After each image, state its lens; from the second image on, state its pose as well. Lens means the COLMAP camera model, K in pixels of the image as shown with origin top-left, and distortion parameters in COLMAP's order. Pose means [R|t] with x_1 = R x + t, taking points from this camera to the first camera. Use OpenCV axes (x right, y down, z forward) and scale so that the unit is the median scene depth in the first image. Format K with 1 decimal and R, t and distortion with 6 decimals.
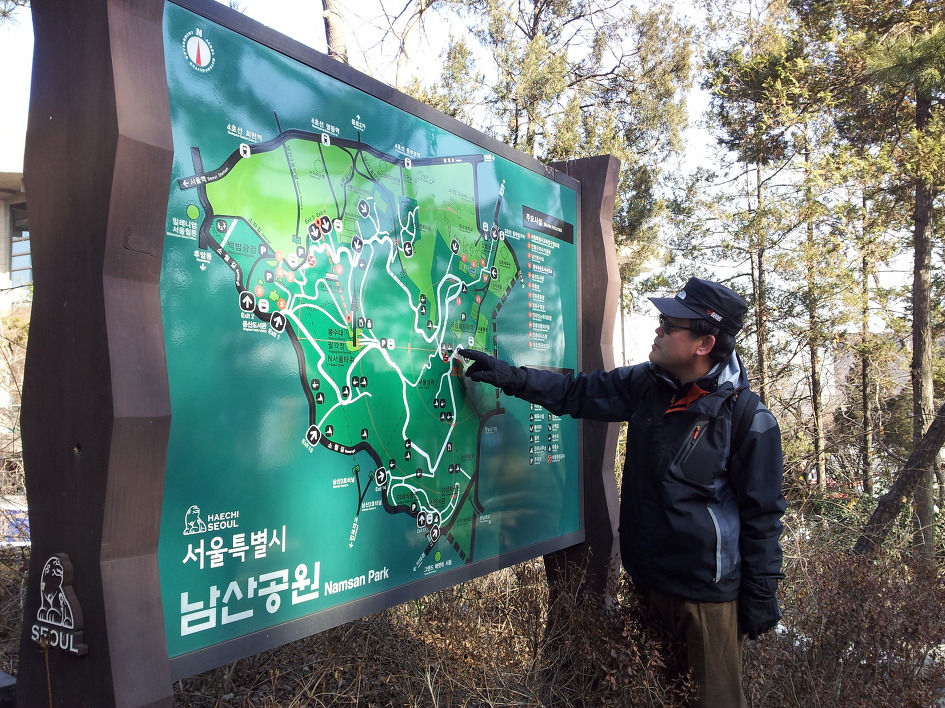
lens RADIAL K [[835.6, 0, 472.8], [0, 835.6, 359.1], [0, 0, 1]] dist [0.006381, -0.008052]
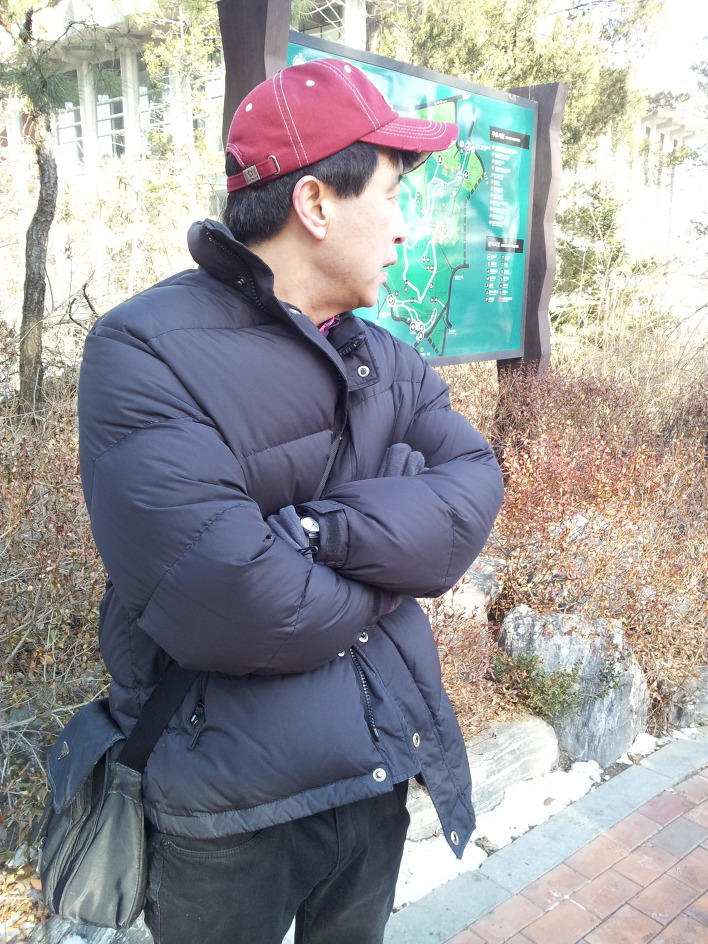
lens RADIAL K [[834.7, 0, 354.1], [0, 834.7, 470.1], [0, 0, 1]] dist [0.006381, -0.008052]
pose [[0.986439, 0.057322, -0.153790, 0.114743], [-0.012045, 0.959784, 0.280482, -0.011514], [0.163683, -0.274826, 0.947459, -0.847187]]
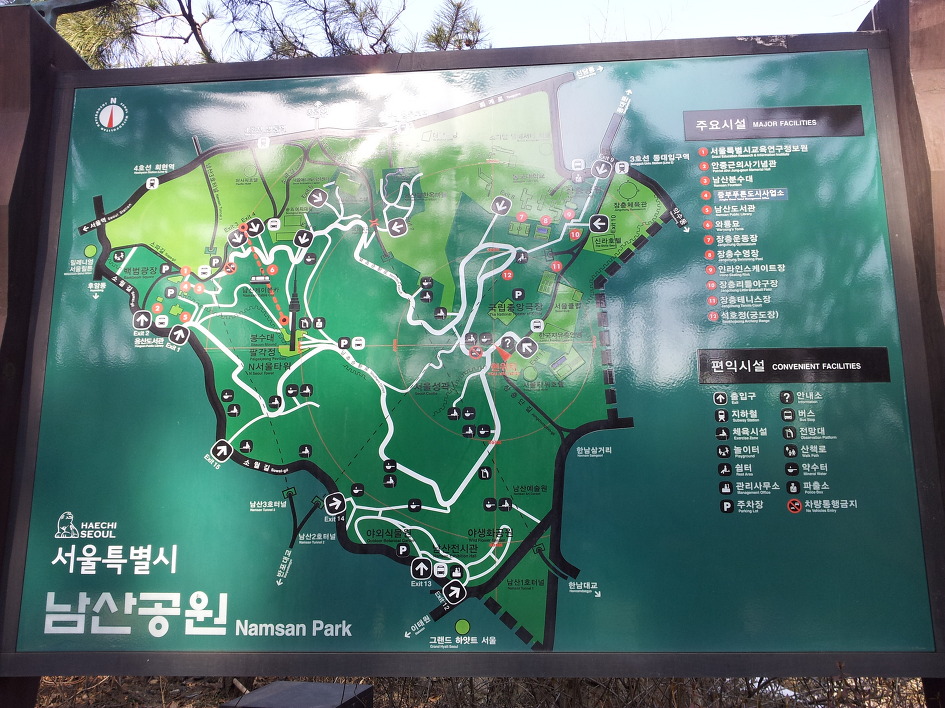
lens RADIAL K [[835.6, 0, 473.5], [0, 835.6, 350.3], [0, 0, 1]] dist [0.006381, -0.008052]
pose [[0.472219, -0.173956, -0.864146, 0.703491], [0.047928, 0.983951, -0.171883, 0.143515], [0.880177, 0.039750, 0.472978, 0.747868]]
